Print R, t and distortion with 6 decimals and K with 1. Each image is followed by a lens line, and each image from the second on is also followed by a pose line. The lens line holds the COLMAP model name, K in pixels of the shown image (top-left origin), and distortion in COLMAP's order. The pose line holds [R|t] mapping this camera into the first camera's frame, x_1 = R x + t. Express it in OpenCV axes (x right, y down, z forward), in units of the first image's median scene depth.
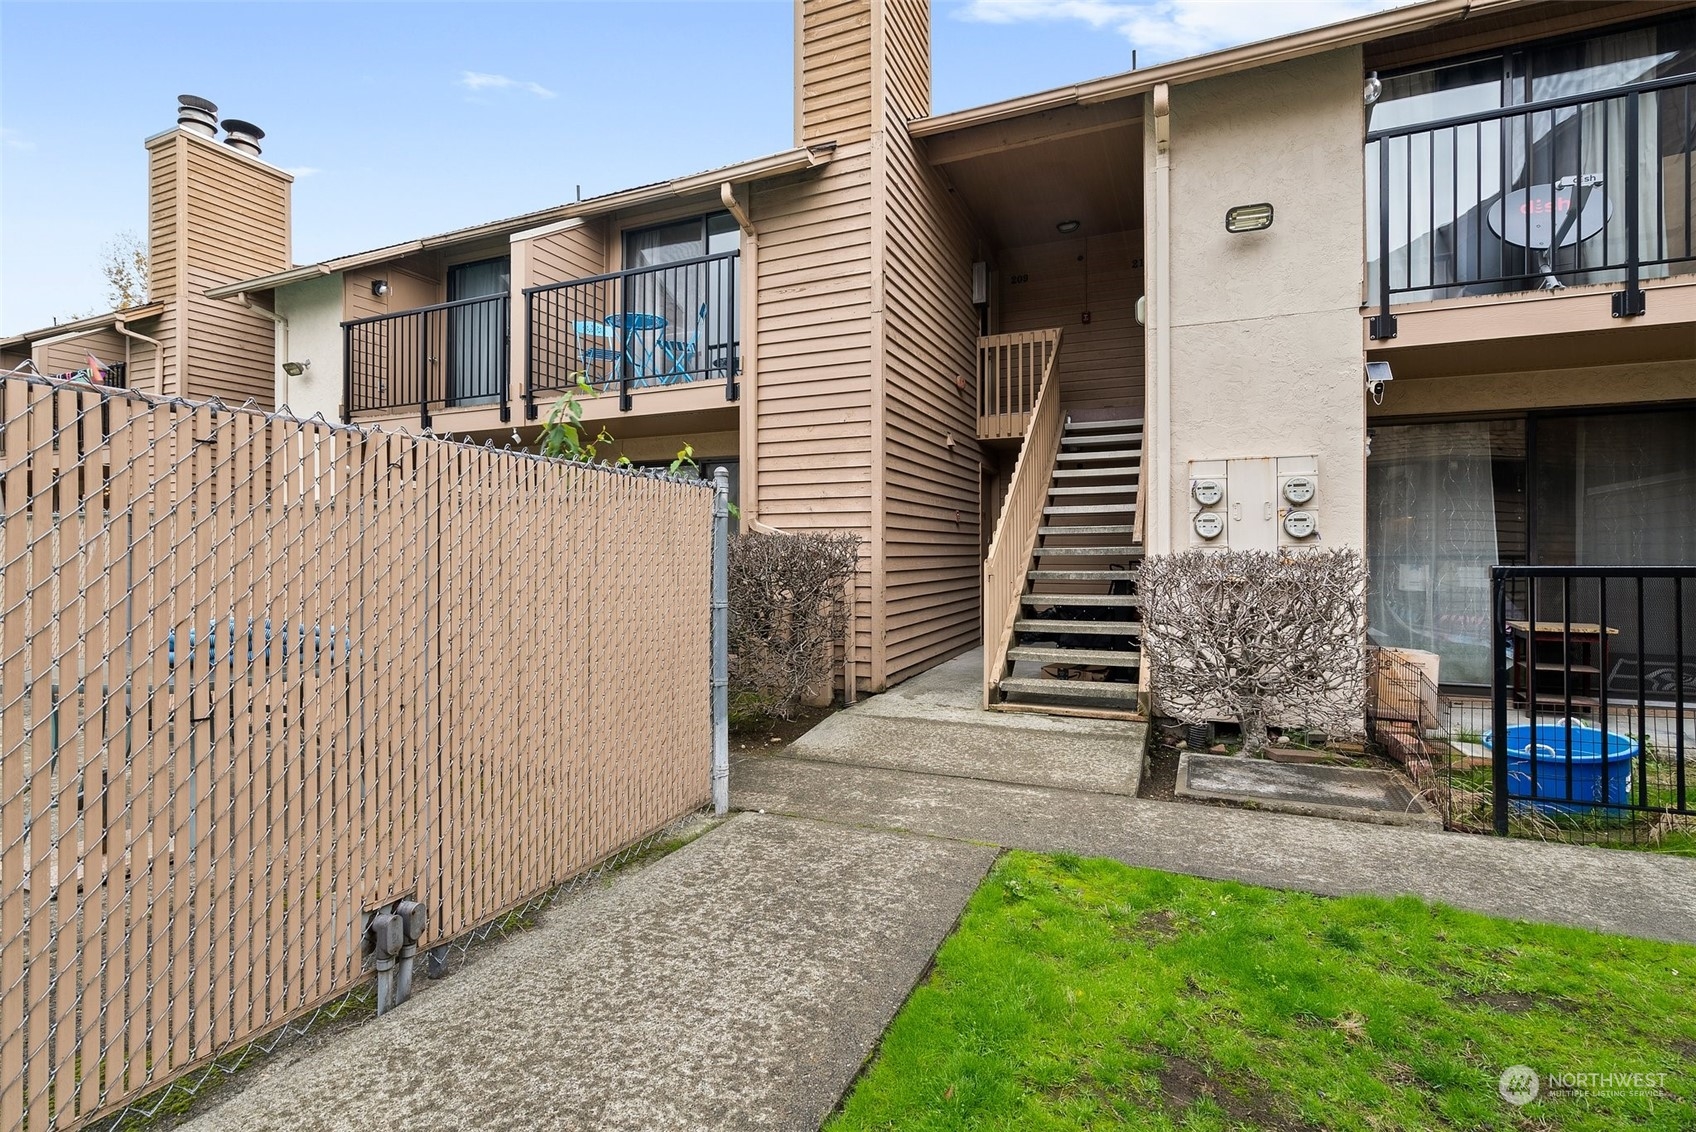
lens RADIAL K [[776.4, 0, 847.7], [0, 776.4, 547.2], [0, 0, 1]] dist [-0.001964, -0.000139]
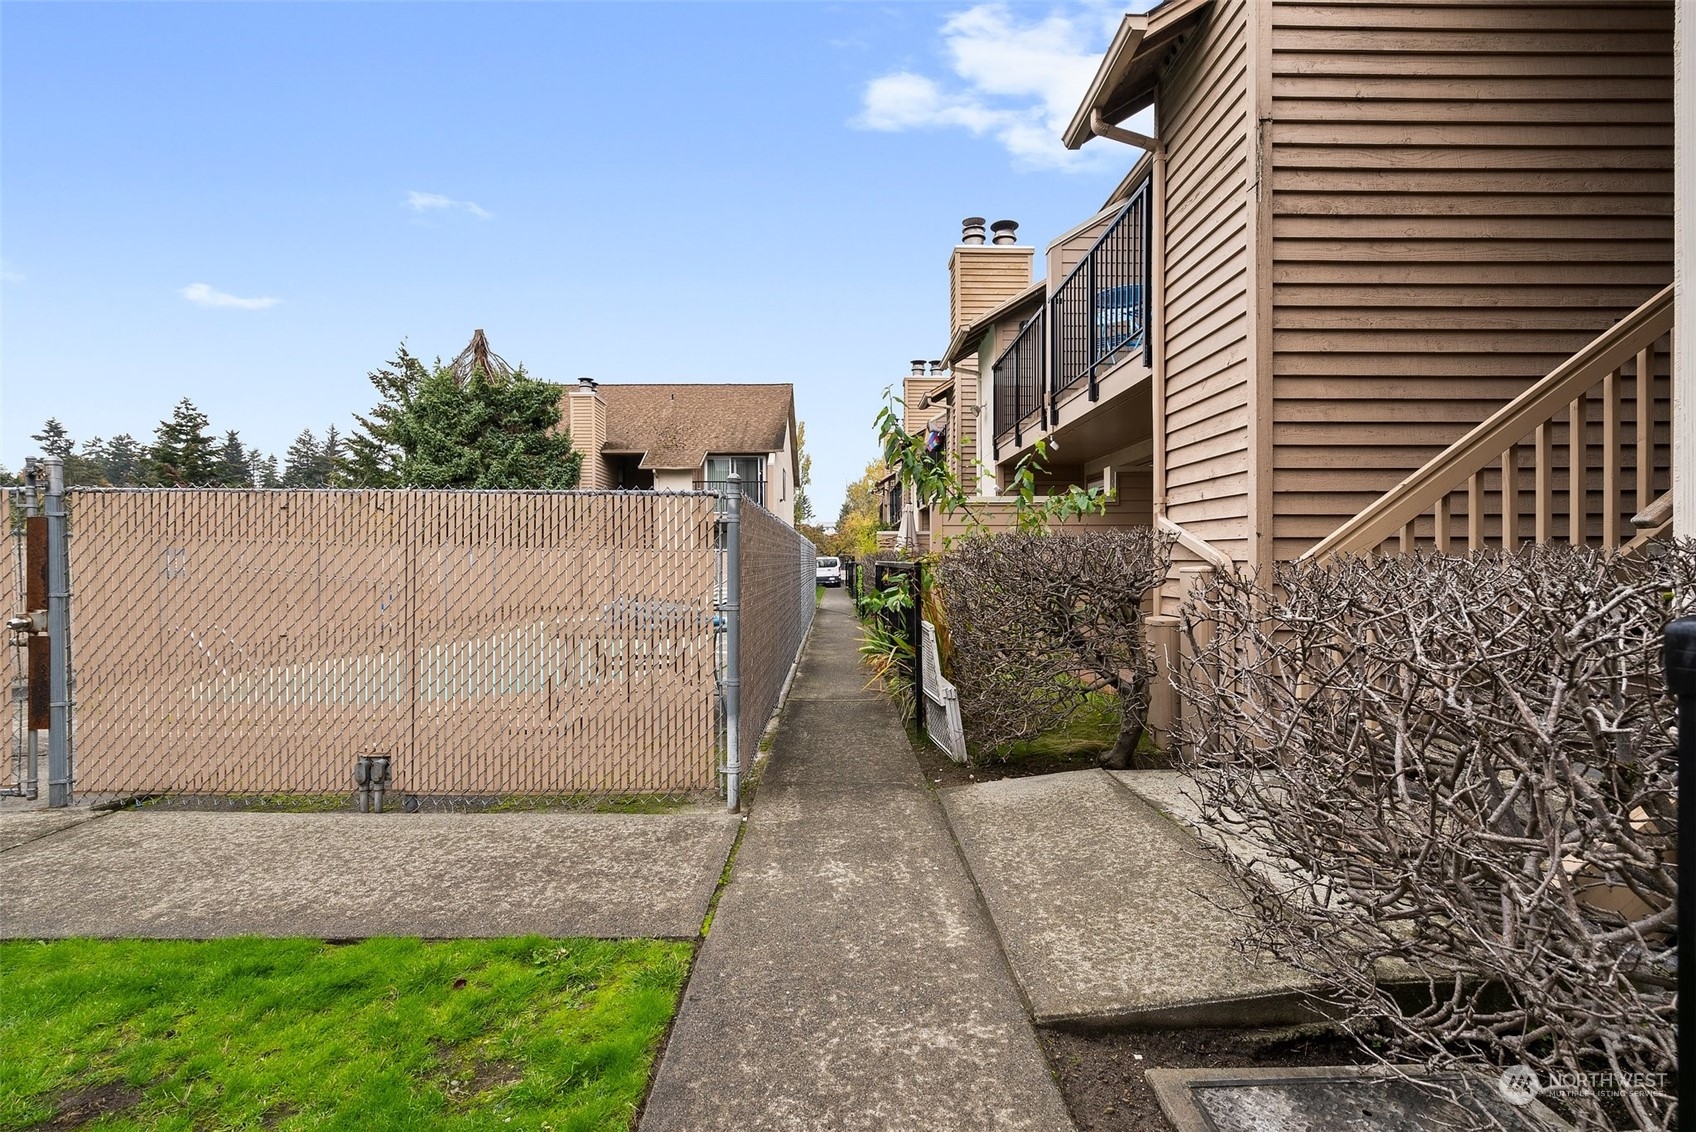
lens RADIAL K [[771.1, 0, 854.7], [0, 771.1, 556.9], [0, 0, 1]] dist [-0.003435, 0.000202]
pose [[0.423980, -0.003989, -0.905663, 0.844993], [0.011727, 0.999931, 0.001085, 0.009181], [0.905596, -0.011081, 0.423997, 0.722695]]
